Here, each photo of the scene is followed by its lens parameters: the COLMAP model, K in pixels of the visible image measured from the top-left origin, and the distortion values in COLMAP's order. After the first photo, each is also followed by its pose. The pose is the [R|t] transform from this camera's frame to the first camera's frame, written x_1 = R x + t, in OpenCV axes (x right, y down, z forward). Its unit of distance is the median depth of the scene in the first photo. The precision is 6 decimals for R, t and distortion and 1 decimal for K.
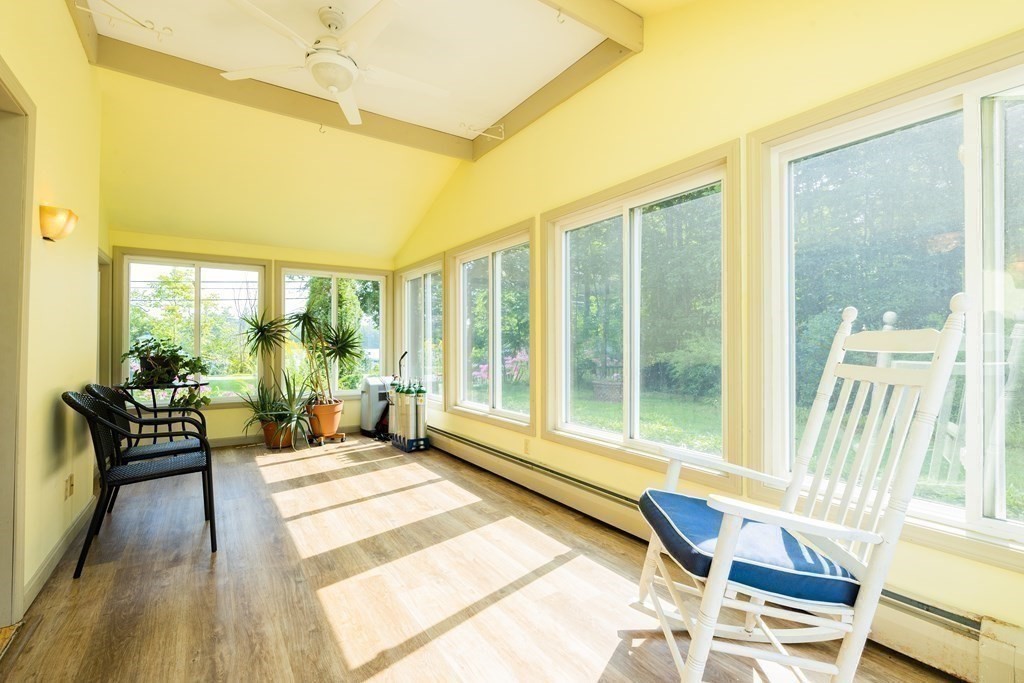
lens RADIAL K [[443.5, 0, 526.6], [0, 443.5, 340.7], [0, 0, 1]] dist [-0.000013, -0.007168]
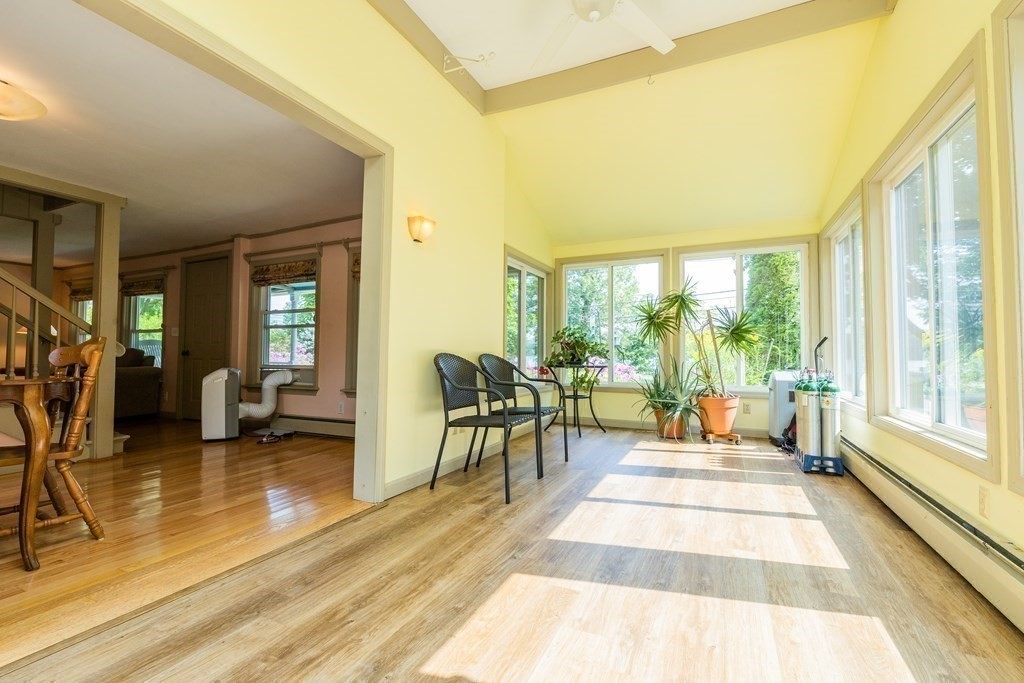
lens RADIAL K [[443.5, 0, 526.6], [0, 443.5, 340.7], [0, 0, 1]] dist [-0.000013, -0.007168]
pose [[0.497821, -0.027758, -0.866835, 0.168283], [0.006665, 0.999581, -0.028181, 0.071132], [0.867254, 0.008252, 0.497798, 0.317606]]
